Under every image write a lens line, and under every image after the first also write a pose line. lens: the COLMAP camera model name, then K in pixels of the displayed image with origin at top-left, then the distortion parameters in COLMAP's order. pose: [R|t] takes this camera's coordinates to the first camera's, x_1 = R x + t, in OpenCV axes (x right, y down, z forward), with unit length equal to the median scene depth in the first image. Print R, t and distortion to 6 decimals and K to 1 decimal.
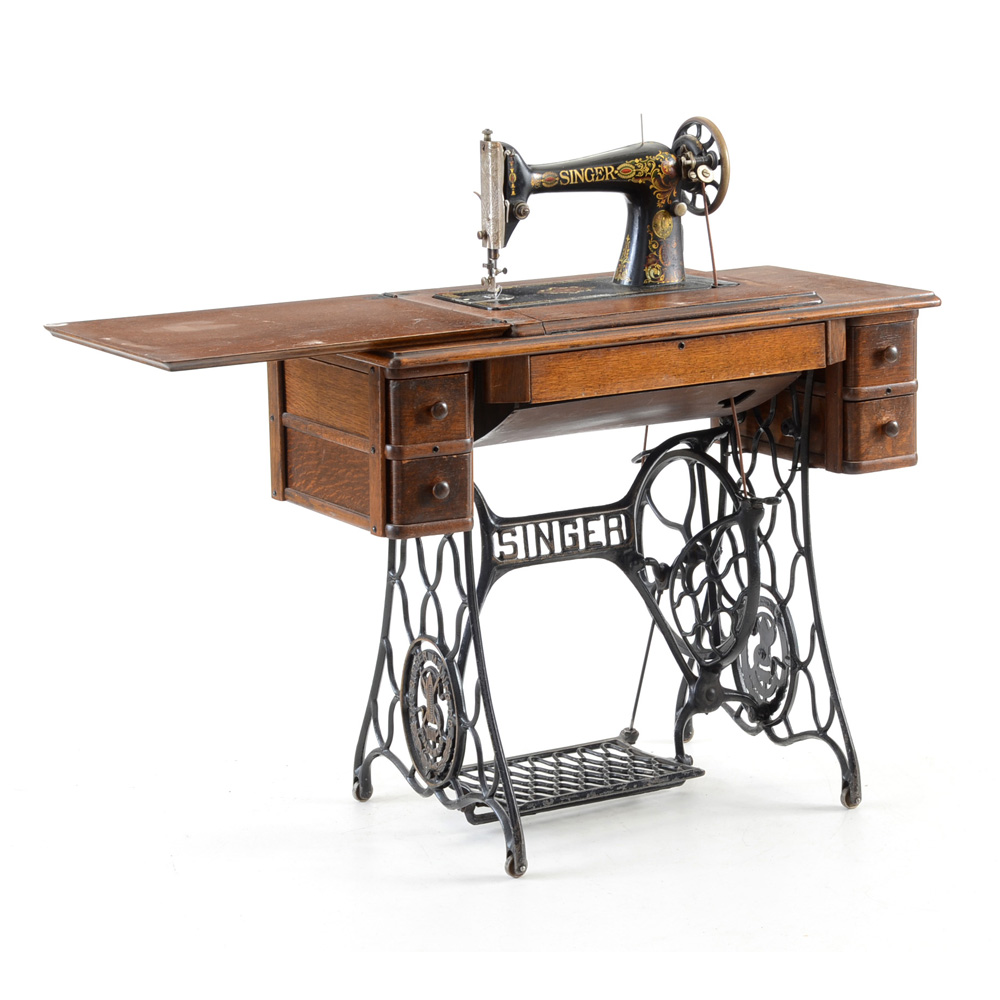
lens RADIAL K [[3445.7, 0, 597.0], [0, 3445.7, 505.1], [0, 0, 1]] dist [0.784084, -0.050792]
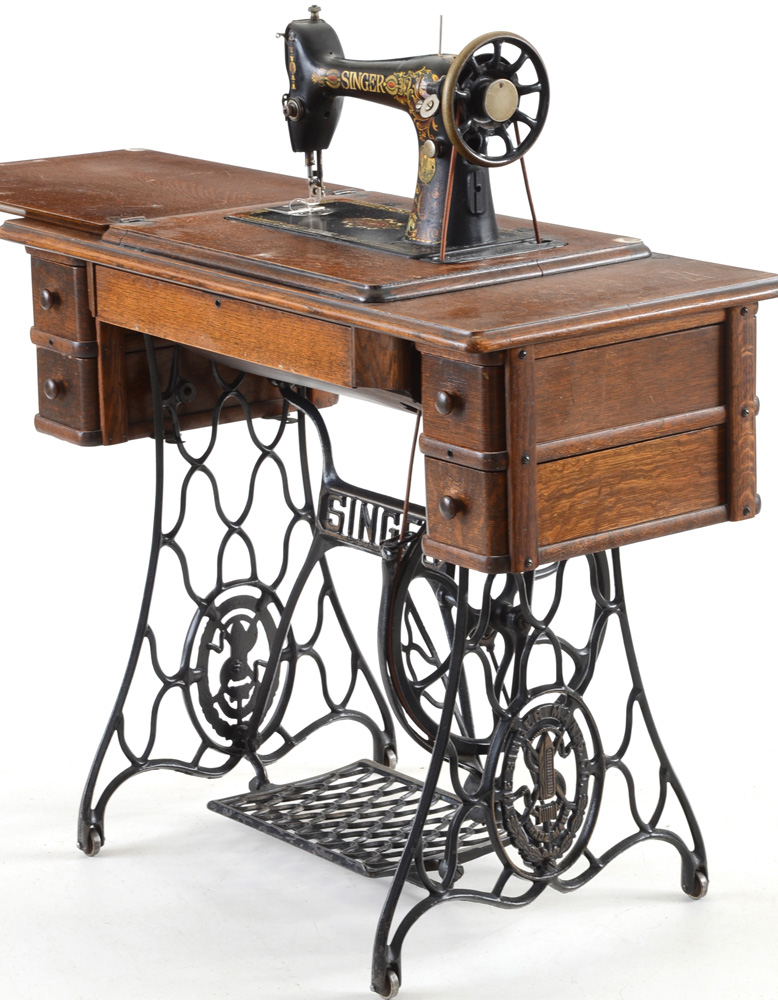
lens RADIAL K [[3391.5, 0, 389.0], [0, 3391.5, 500.0], [0, 0, 1]] dist [0.518424, -1.928122]
pose [[0.081968, 0.259963, -0.962133, 0.749981], [-0.176073, 0.953974, 0.242758, -0.189556], [0.980958, 0.149507, 0.123968, 0.907080]]
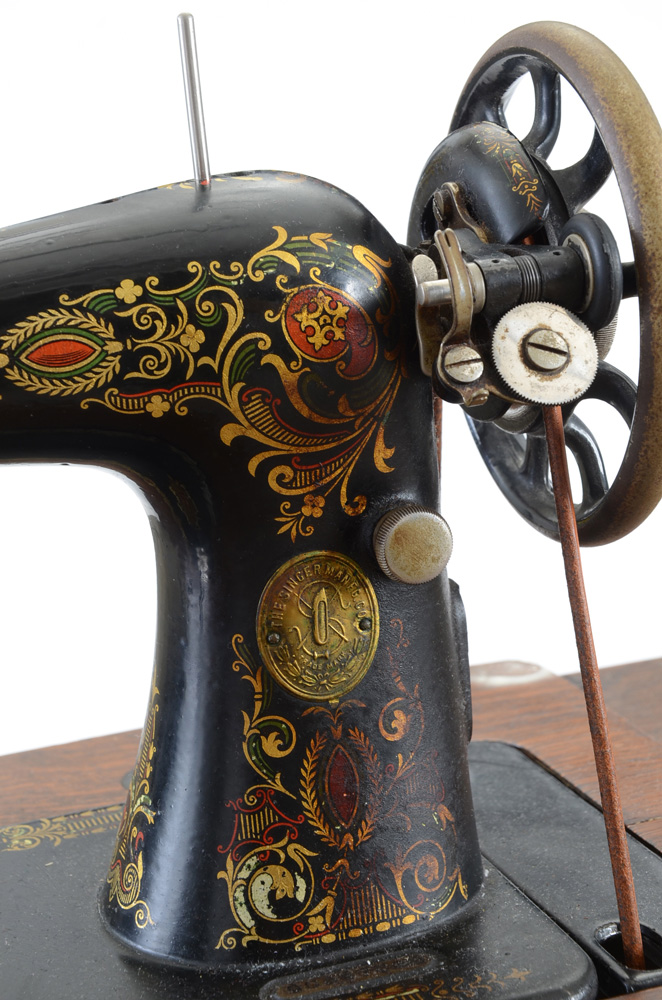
lens RADIAL K [[2125.0, 0, 331.0], [0, 2125.0, 500.0], [0, 0, 1]] dist [0.246082, -0.001399]
pose [[0.976085, 0.004039, -0.217351, 0.043587], [0.009411, 0.998105, 0.060810, -0.094031], [0.217184, -0.061401, 0.974198, 0.888168]]
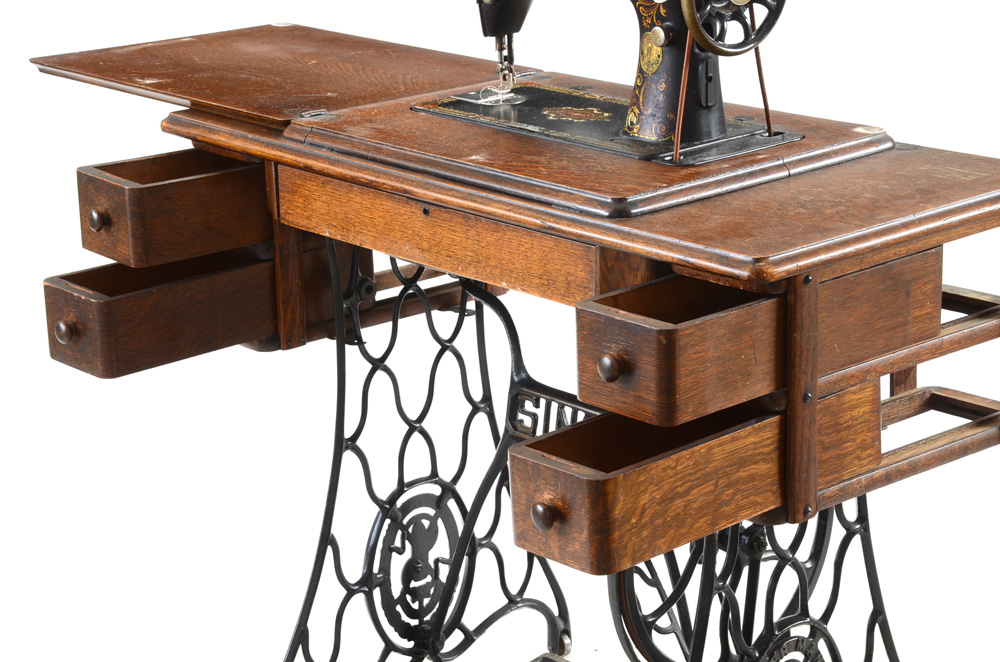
lens RADIAL K [[2480.9, 0, 498.2], [0, 2480.9, 365.5], [0, 0, 1]] dist [0.459993, 0.312835]
pose [[0.153621, 0.310785, -0.937984, 0.498203], [-0.170743, 0.943322, 0.284589, -0.158253], [0.973266, 0.116435, 0.197979, 0.875703]]
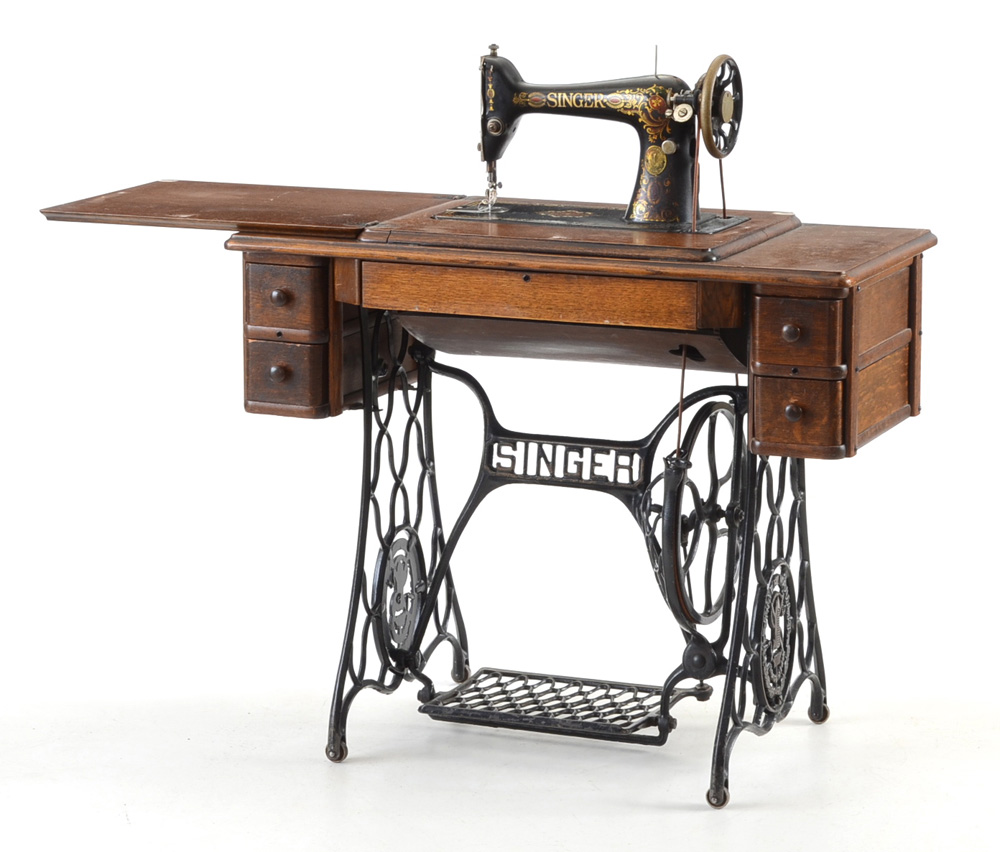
lens RADIAL K [[3464.9, 0, 550.6], [0, 3464.9, 427.6], [0, 0, 1]] dist [0.379211, 0.347314]
pose [[0.577177, 0.176564, -0.797303, 0.781158], [-0.168758, 0.981060, 0.095091, -0.094729], [0.798992, 0.079667, 0.596041, 0.406037]]
